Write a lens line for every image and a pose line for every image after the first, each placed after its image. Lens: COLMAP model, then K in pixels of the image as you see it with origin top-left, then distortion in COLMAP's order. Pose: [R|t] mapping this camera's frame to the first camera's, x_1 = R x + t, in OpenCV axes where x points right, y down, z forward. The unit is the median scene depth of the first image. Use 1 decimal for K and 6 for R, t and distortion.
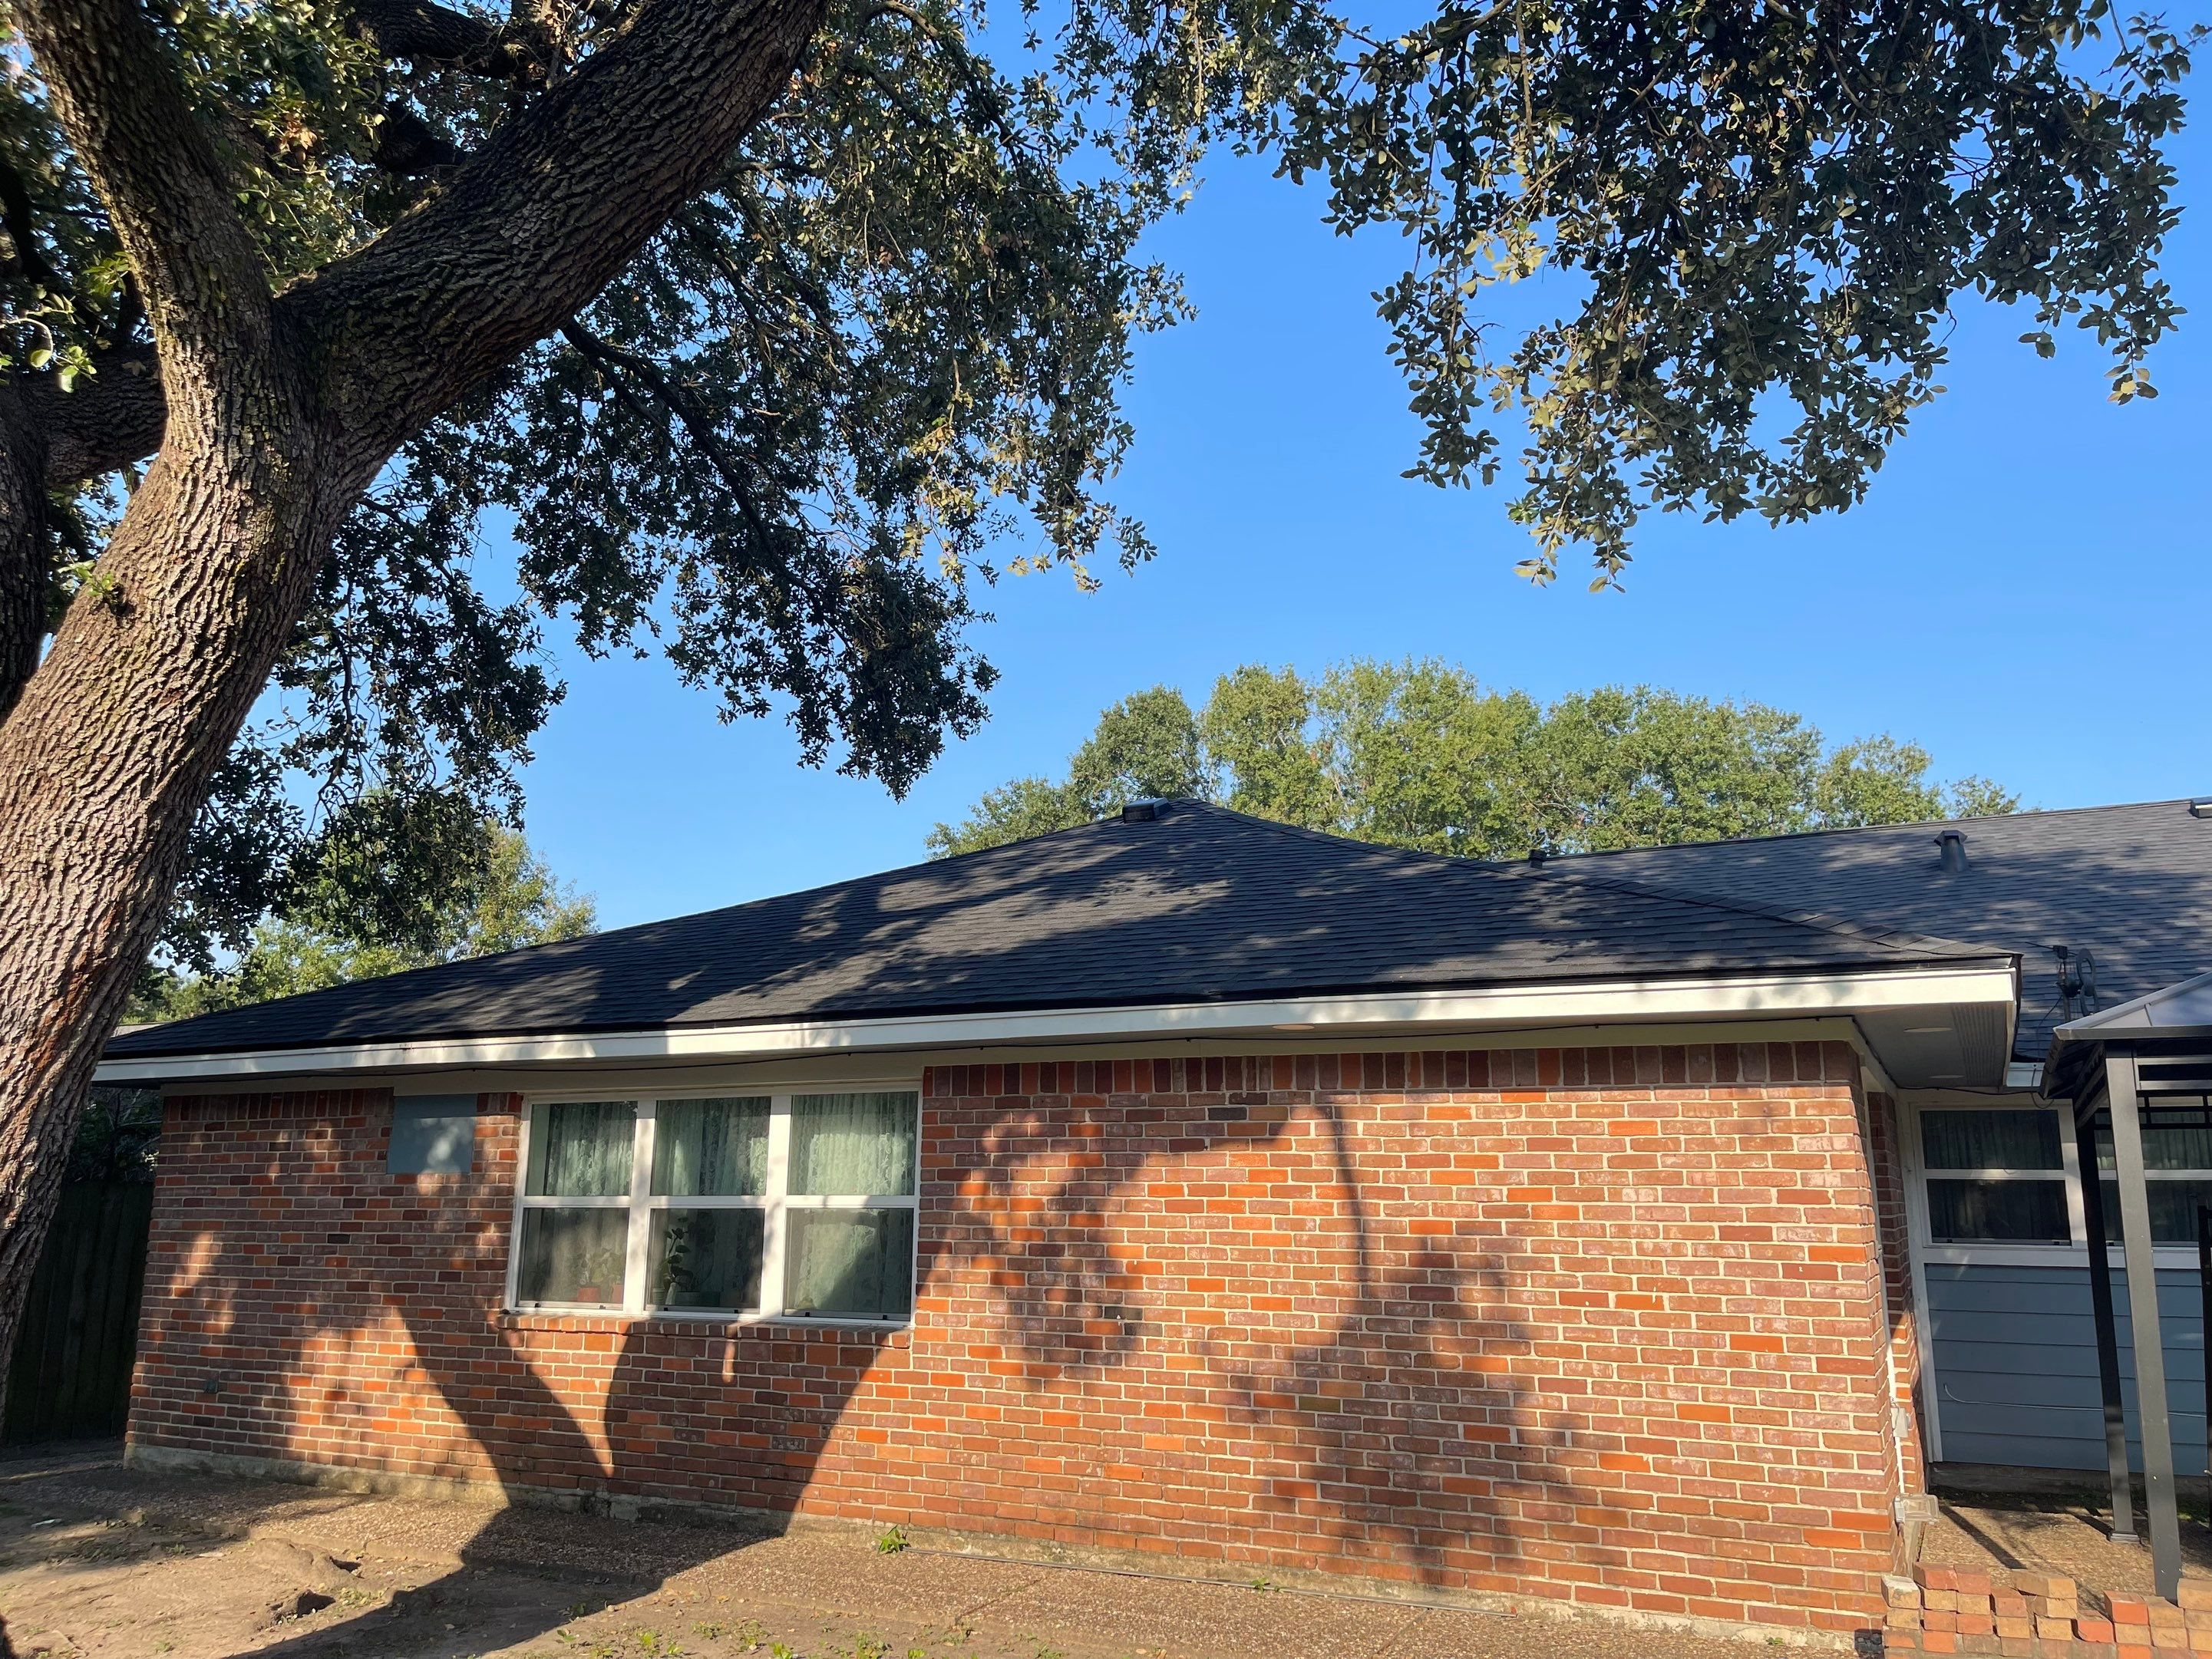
lens RADIAL K [[1648.6, 0, 1043.7], [0, 1648.6, 785.3], [0, 0, 1]] dist [0.001519, -0.001302]
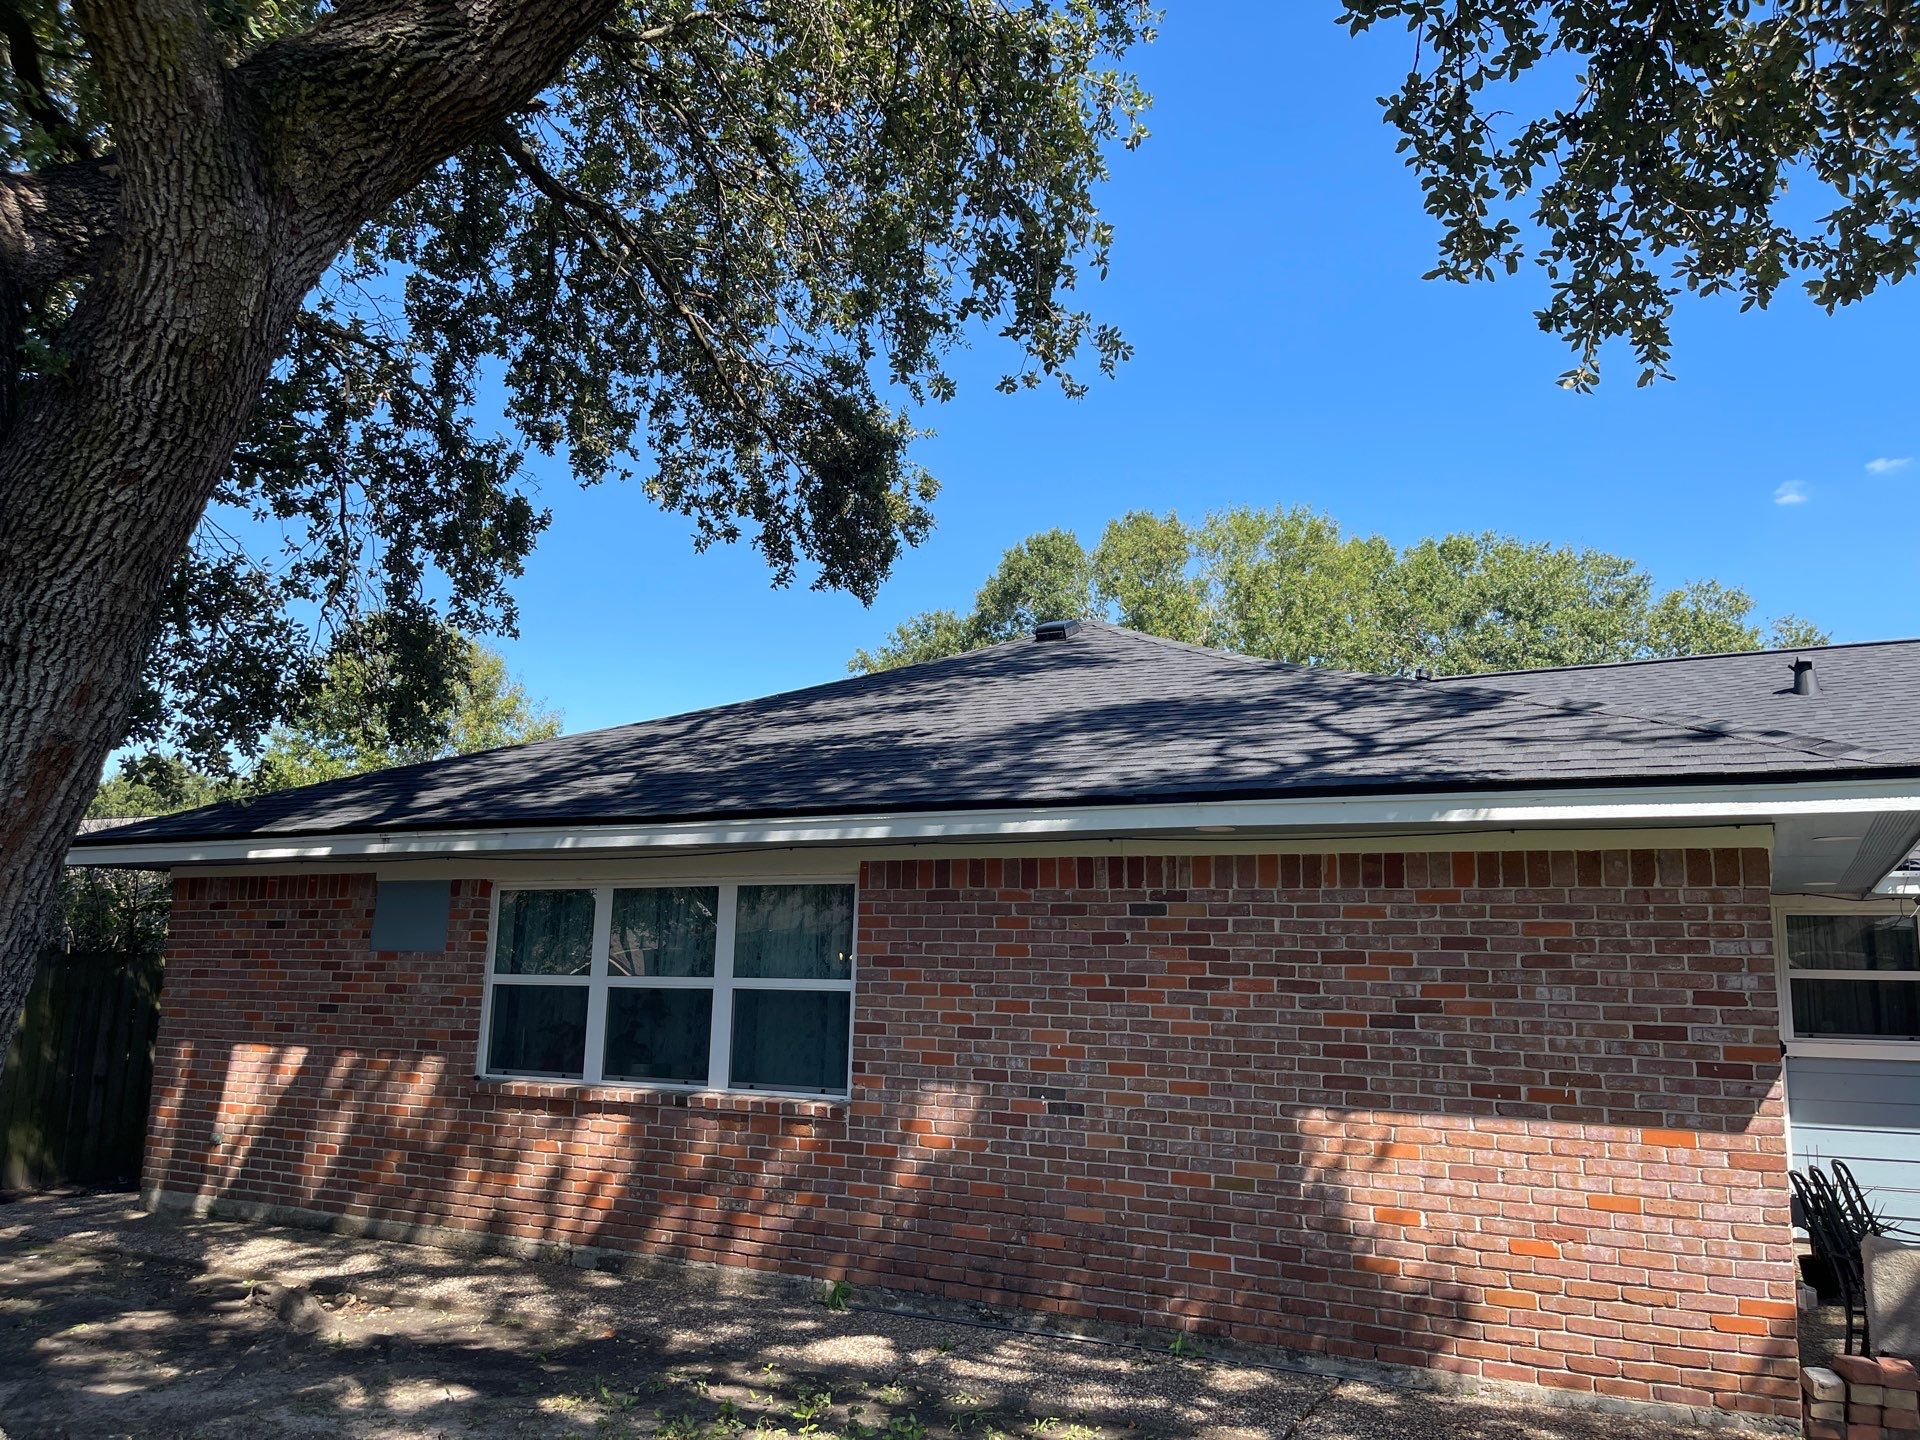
lens RADIAL K [[1285.1, 0, 952.8], [0, 1285.1, 670.9], [0, 0, 1]] dist [0.047099, -0.046585]
pose [[0.999861, 0.016153, 0.004045, -0.026450], [-0.016180, 0.999846, 0.006755, 0.046849], [-0.003935, -0.006819, 0.999969, 0.189209]]
